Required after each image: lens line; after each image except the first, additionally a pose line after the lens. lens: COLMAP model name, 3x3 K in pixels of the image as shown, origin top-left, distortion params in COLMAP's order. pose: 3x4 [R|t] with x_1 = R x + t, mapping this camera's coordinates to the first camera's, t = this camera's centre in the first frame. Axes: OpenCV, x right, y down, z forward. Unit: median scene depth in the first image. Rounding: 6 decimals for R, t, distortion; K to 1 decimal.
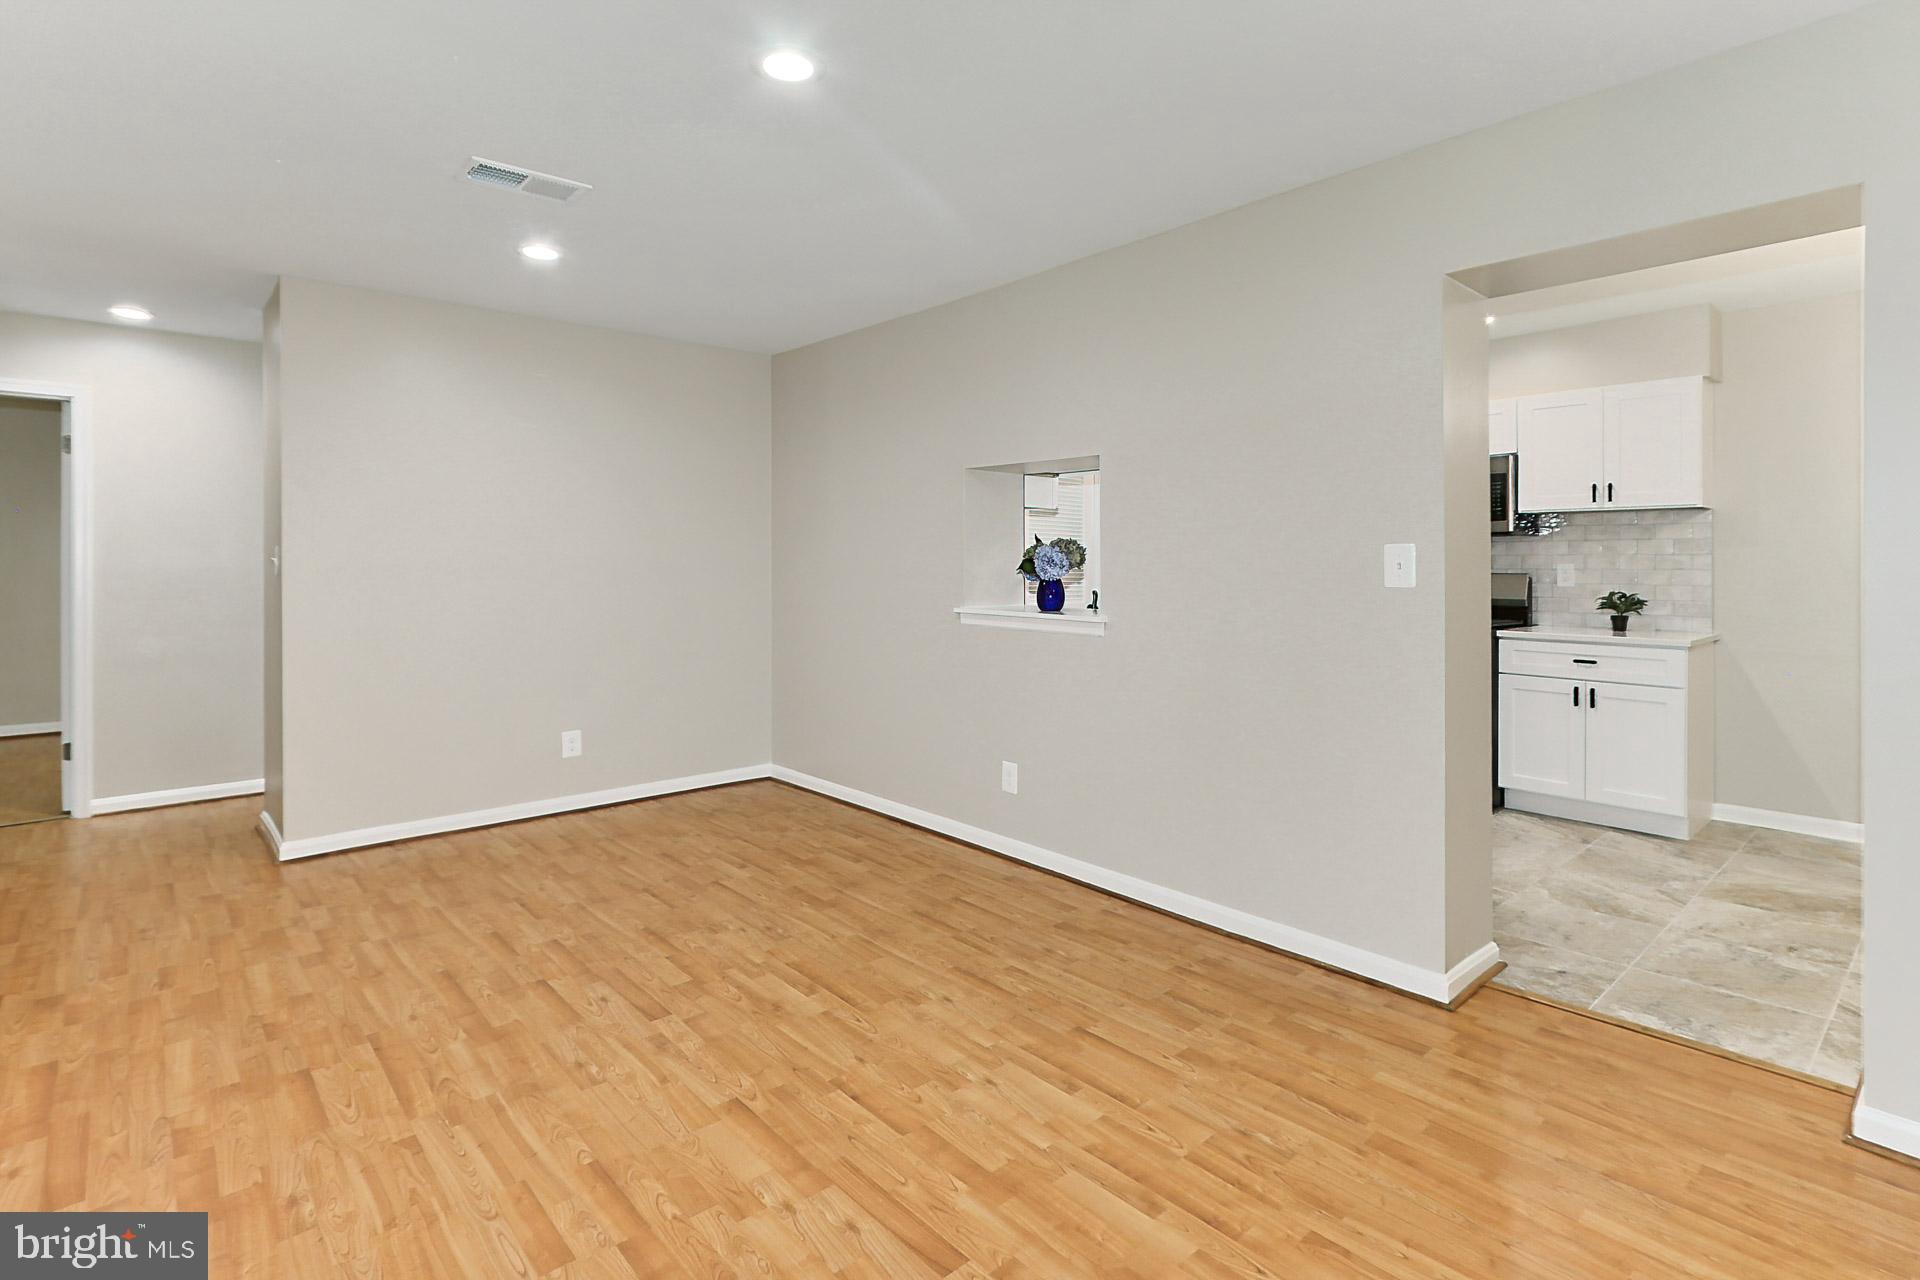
lens RADIAL K [[939.4, 0, 950.6], [0, 939.4, 639.4], [0, 0, 1]] dist [-0.002440, -0.000789]
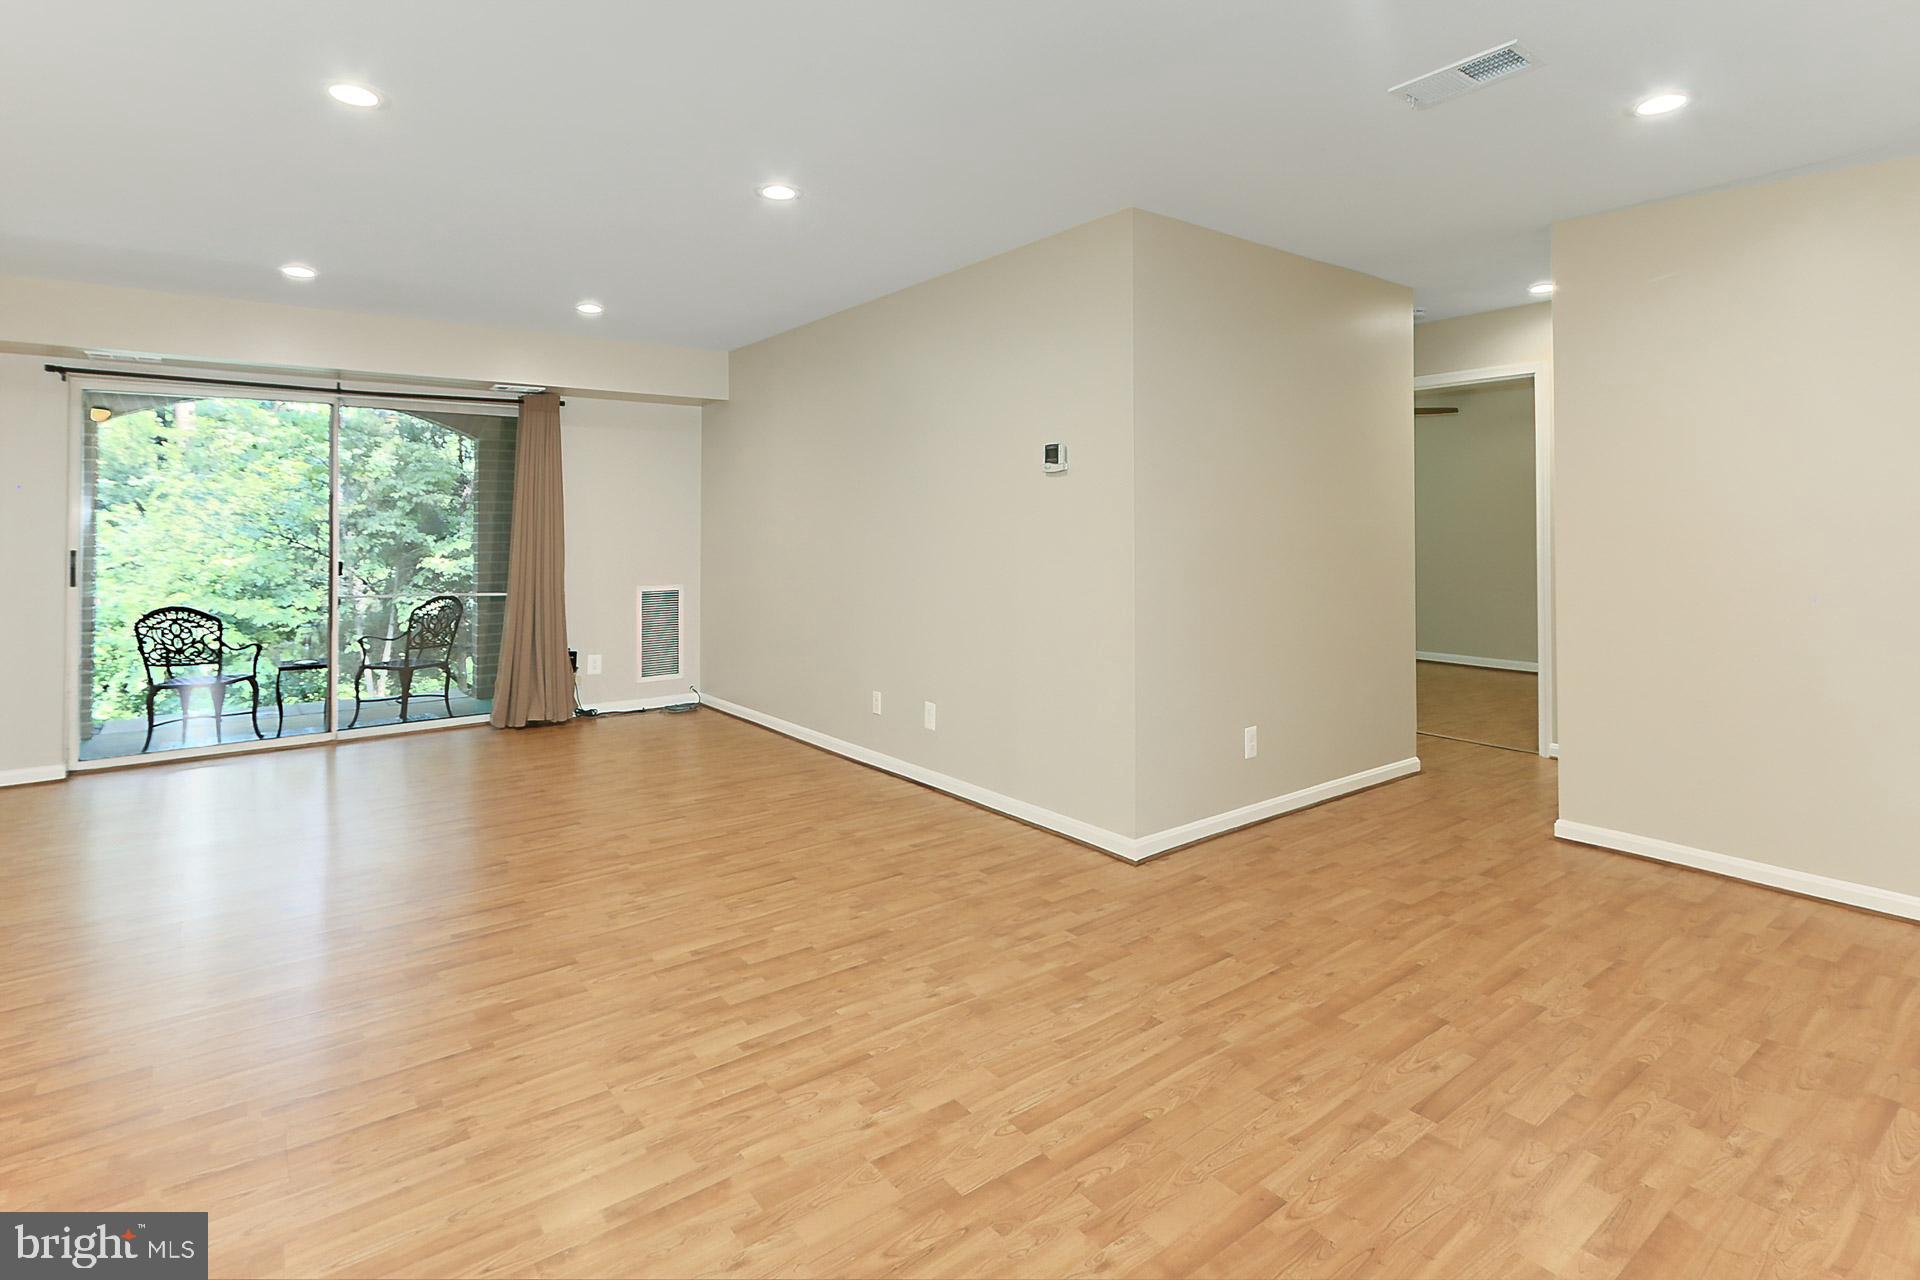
lens RADIAL K [[939.4, 0, 950.7], [0, 939.4, 640.6], [0, 0, 1]] dist [-0.002440, -0.000789]
pose [[-0.071261, 0.122301, -0.989931, 0.511549], [-0.080401, 0.988521, 0.127915, -0.083866], [0.994212, 0.088707, -0.060610, 0.641653]]
